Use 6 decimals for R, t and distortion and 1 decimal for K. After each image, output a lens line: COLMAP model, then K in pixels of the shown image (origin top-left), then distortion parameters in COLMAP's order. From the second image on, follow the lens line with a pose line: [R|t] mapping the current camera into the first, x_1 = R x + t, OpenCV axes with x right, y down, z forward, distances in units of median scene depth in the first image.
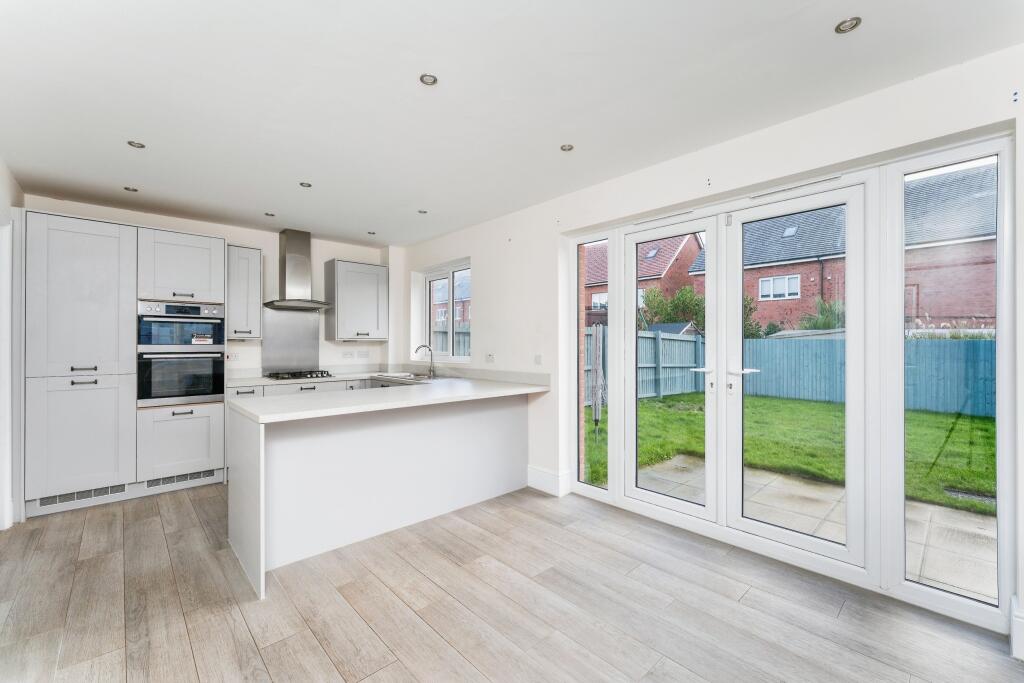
lens RADIAL K [[414.8, 0, 513.0], [0, 414.8, 337.8], [0, 0, 1]] dist [0.003850, 0.000563]
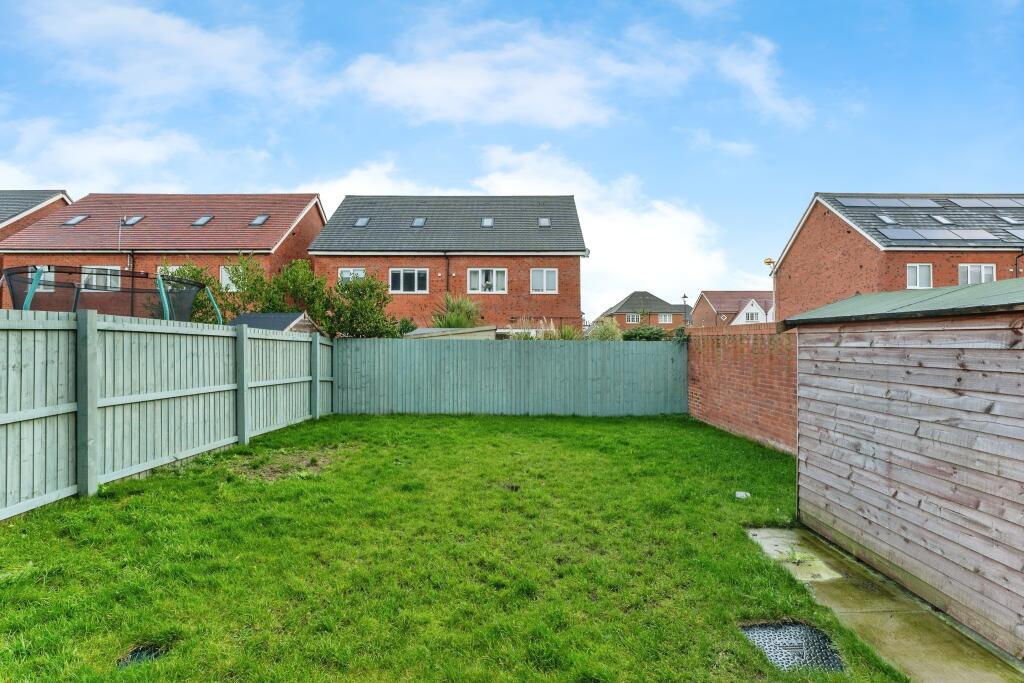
lens RADIAL K [[447.9, 0, 515.6], [0, 447.9, 335.1], [0, 0, 1]] dist [0.001635, -0.000295]
pose [[0.677341, 0.008492, 0.735620, 0.567922], [-0.011261, 0.999936, -0.001174, -0.022091], [-0.735583, -0.007488, 0.677394, 1.165460]]
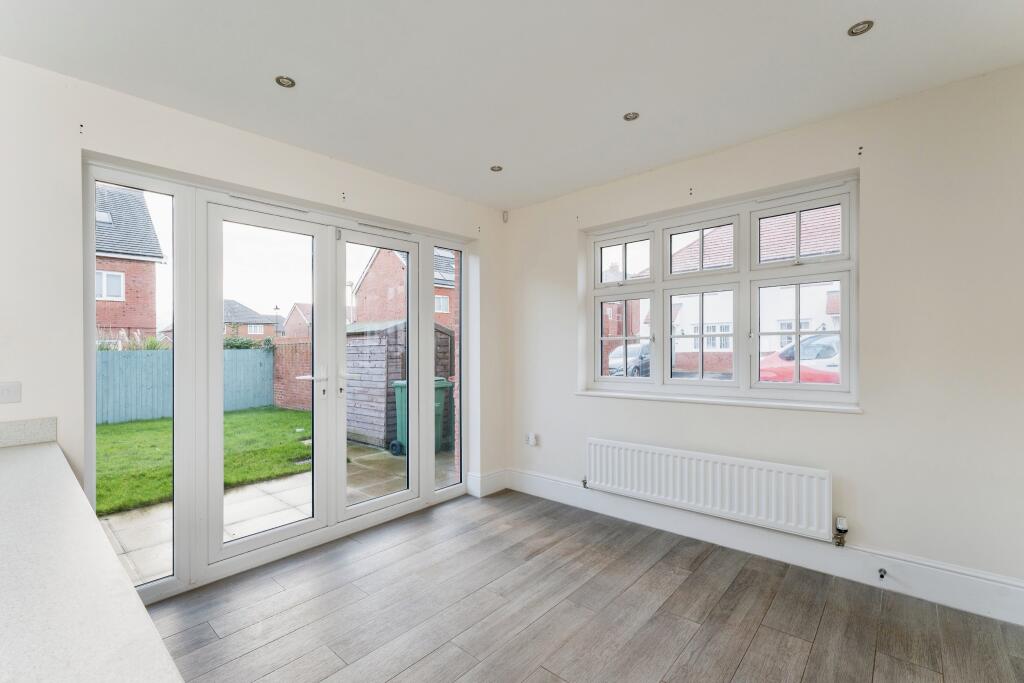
lens RADIAL K [[447.9, 0, 512.6], [0, 447.9, 344.1], [0, 0, 1]] dist [0.001635, -0.000295]
pose [[-0.096824, 0.008765, 0.995263, -0.615991], [0.006062, 0.999948, -0.008217, 0.009901], [-0.995283, 0.005238, -0.096872, 0.610955]]
